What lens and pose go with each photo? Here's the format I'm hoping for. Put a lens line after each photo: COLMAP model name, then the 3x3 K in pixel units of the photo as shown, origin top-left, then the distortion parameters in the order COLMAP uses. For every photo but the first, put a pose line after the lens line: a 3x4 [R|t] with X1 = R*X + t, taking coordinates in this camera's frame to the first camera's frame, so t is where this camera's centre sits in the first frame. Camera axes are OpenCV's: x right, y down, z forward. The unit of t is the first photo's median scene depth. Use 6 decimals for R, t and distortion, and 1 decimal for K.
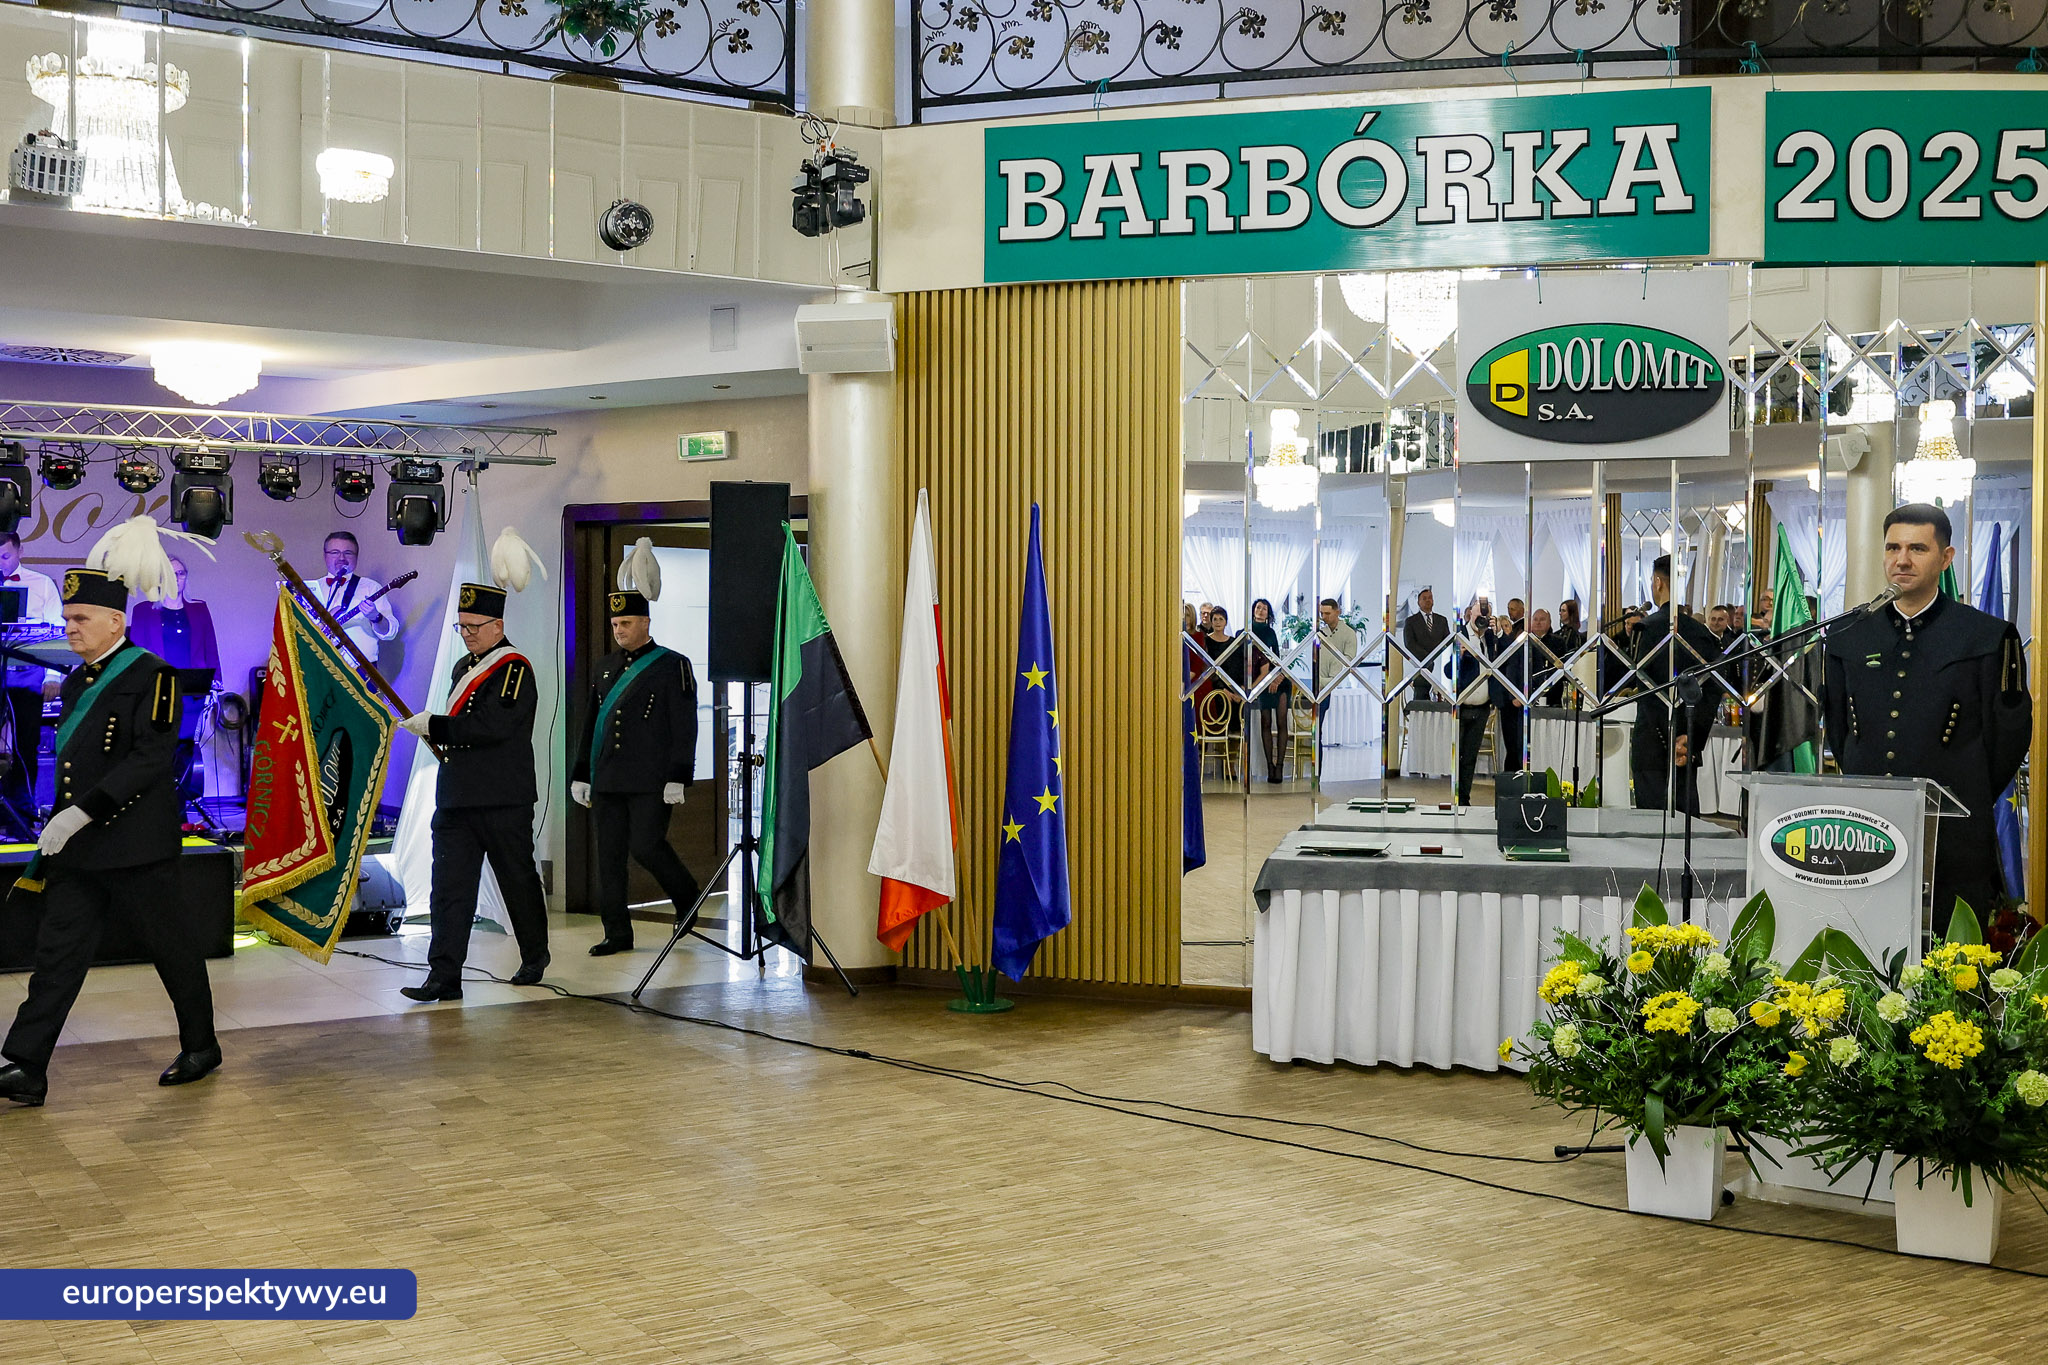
lens RADIAL K [[2146.9, 0, 1024.0], [0, 2146.9, 682.5], [0, 0, 1]] dist [-0.013124, 0.010242]
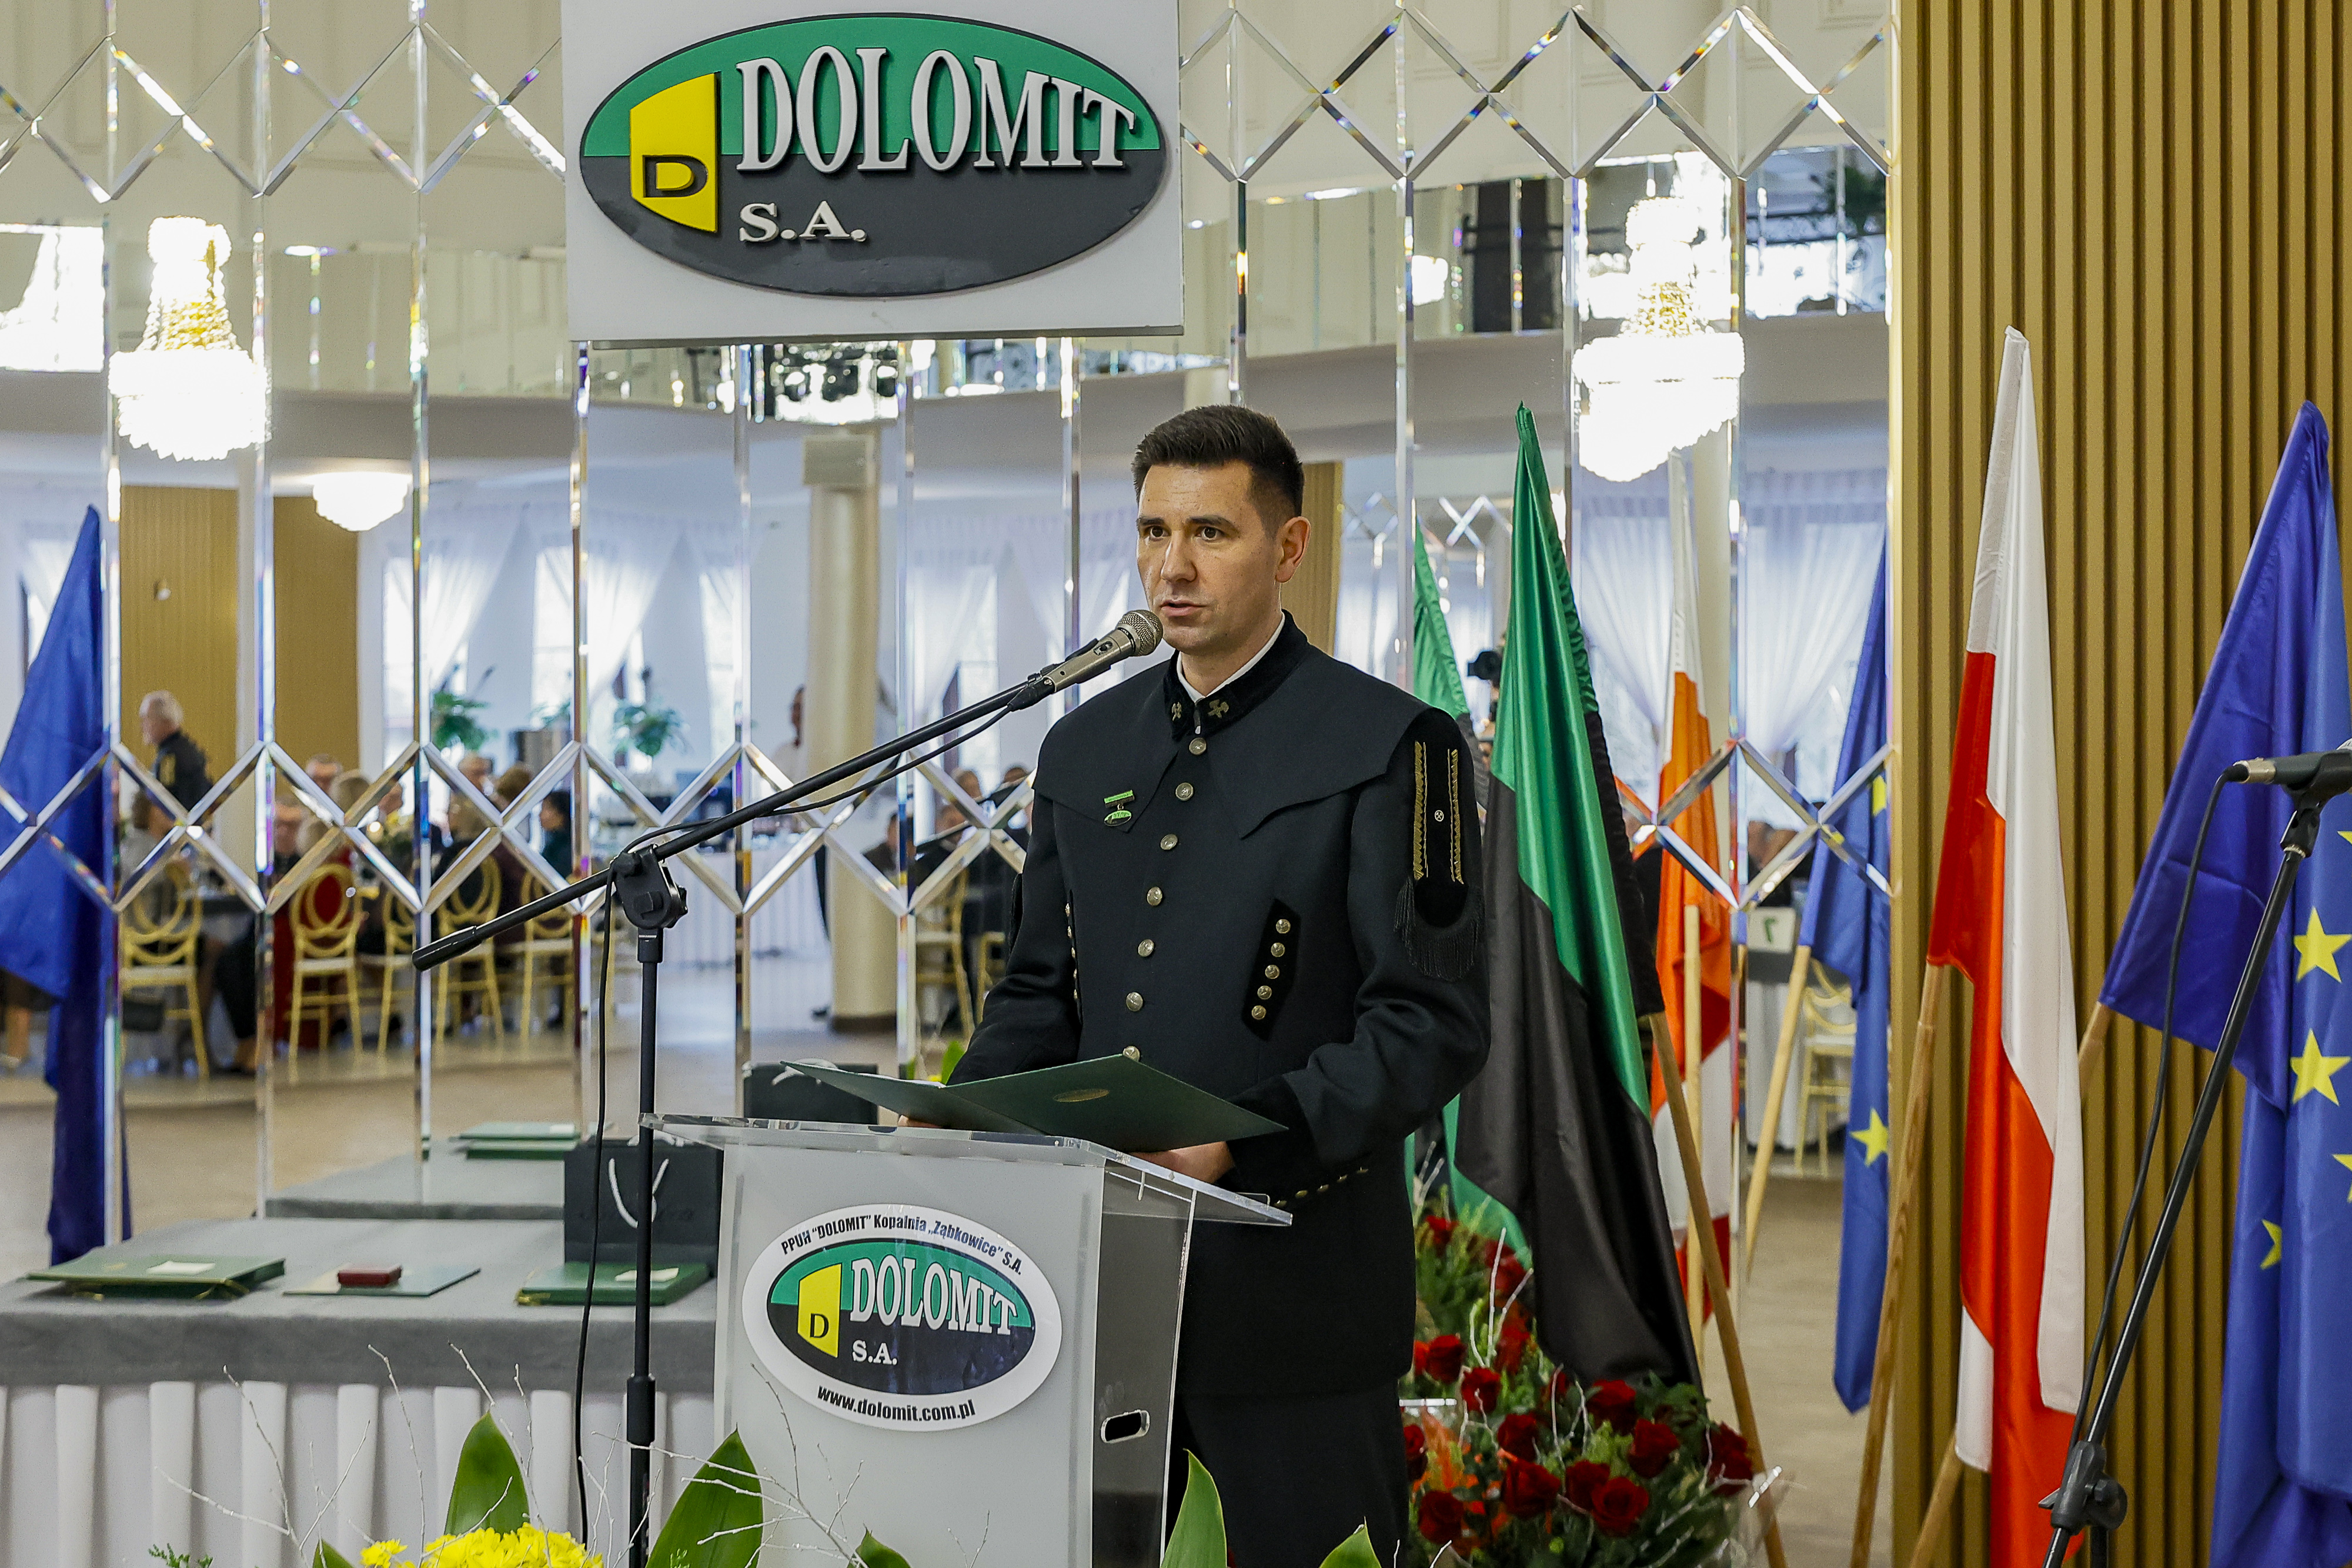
lens RADIAL K [[3981.7, 0, 1171.8], [0, 3981.7, 848.6], [0, 0, 1]] dist [-0.058214, -0.247574]
pose [[0.994352, -0.007578, 0.105864, 0.245010], [0.007506, 0.999971, 0.001080, -0.003098], [-0.105869, -0.000280, 0.994380, 0.217997]]
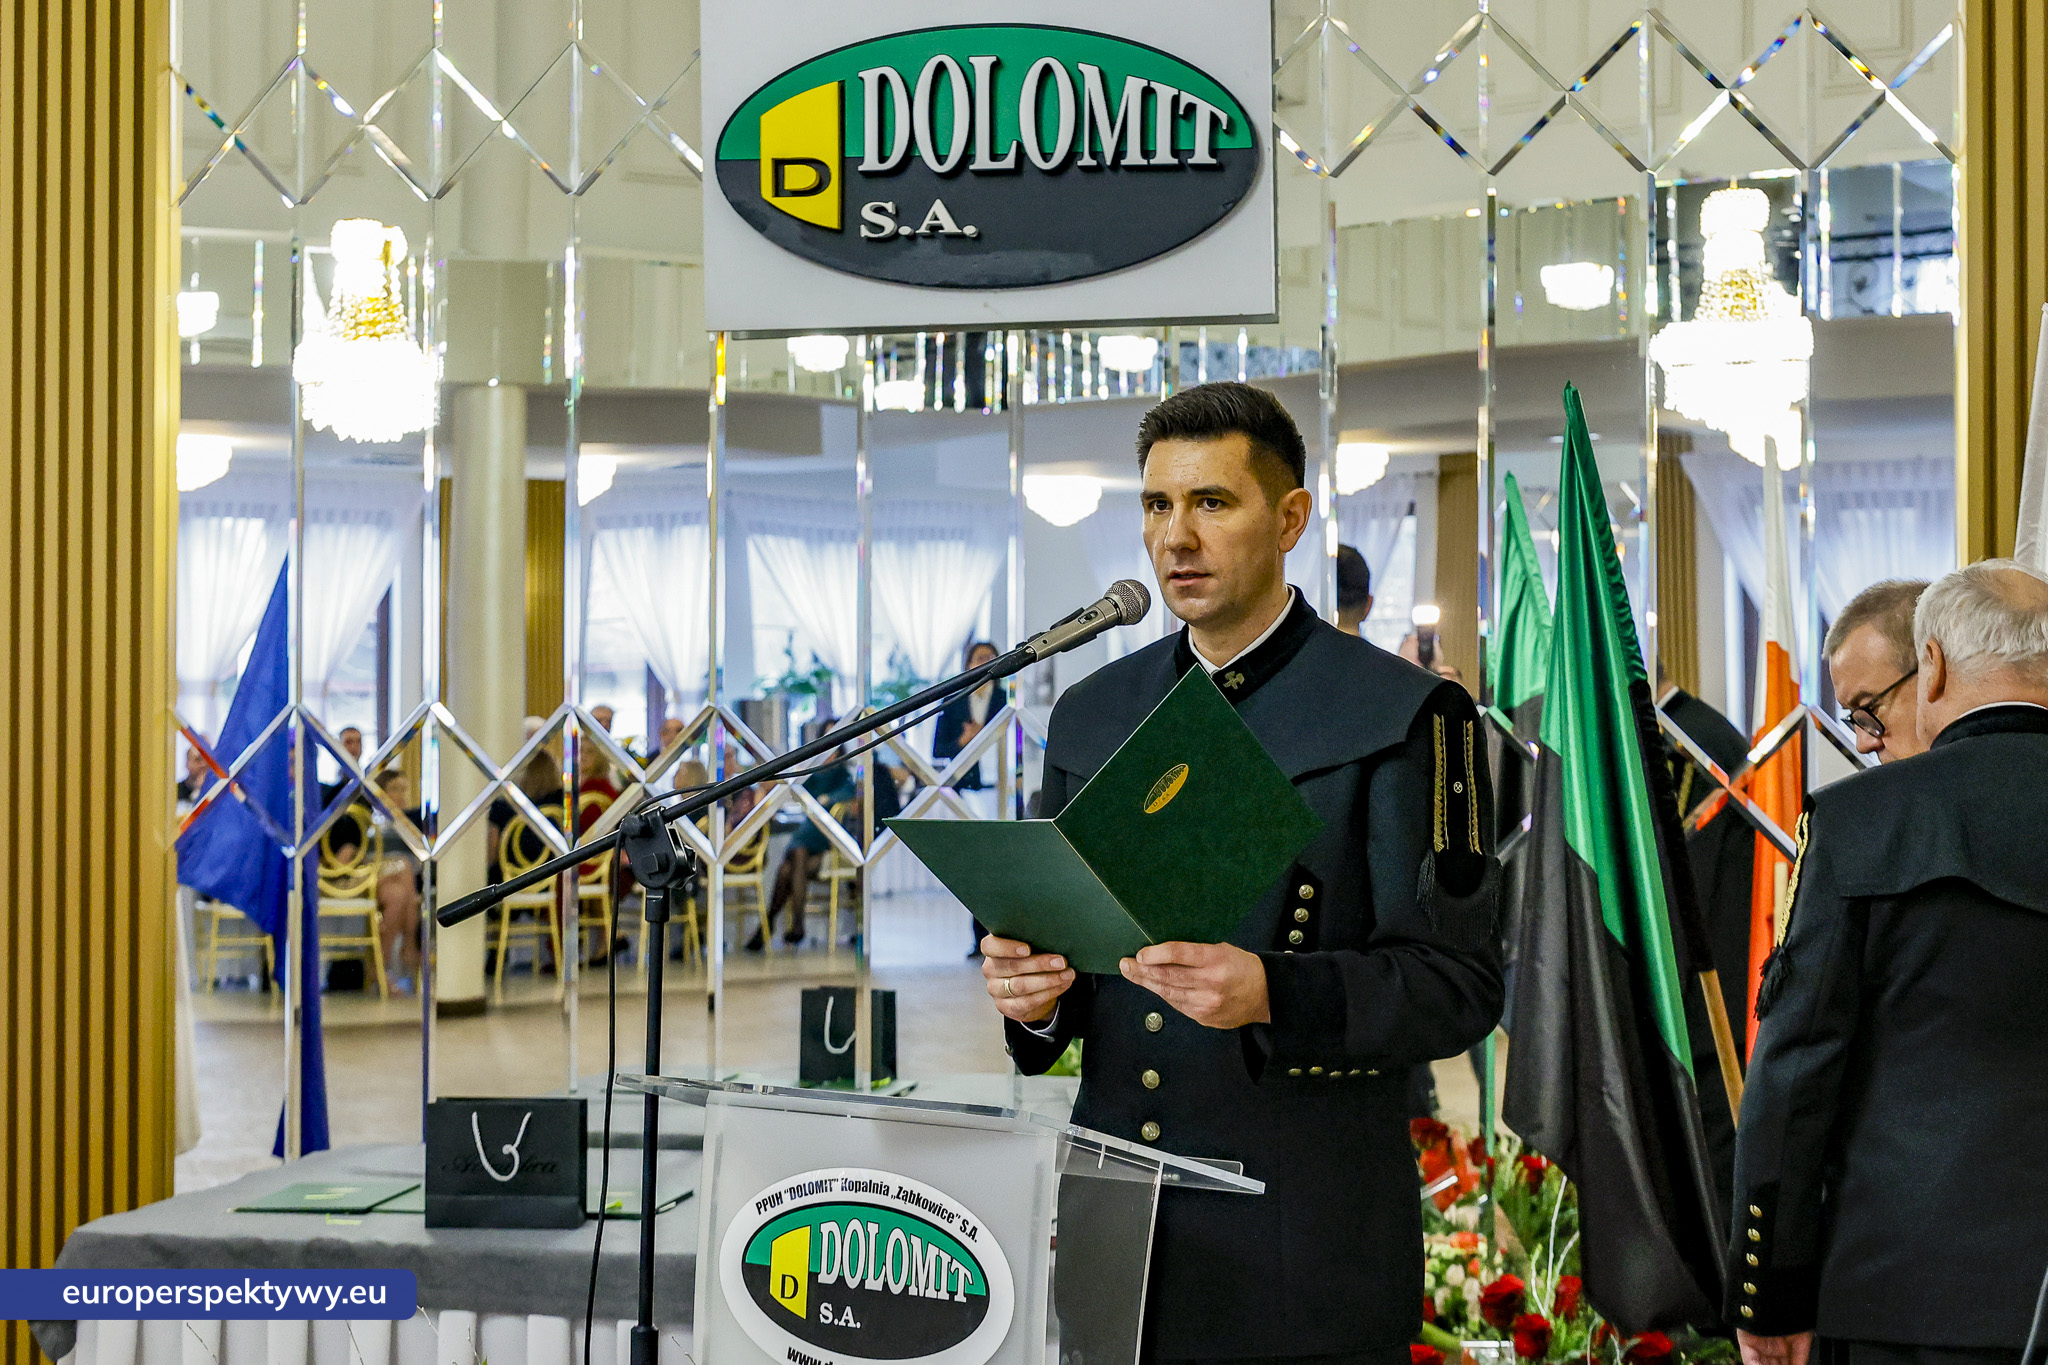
lens RADIAL K [[3486.7, 0, 1086.2], [0, 3486.7, 679.3], [0, 0, 1]] dist [-0.062571, 0.104498]
pose [[0.999959, -0.000464, 0.009026, 0.285710], [0.000753, 0.999484, -0.032098, -0.005675], [-0.009006, 0.032103, 0.999444, 0.273669]]
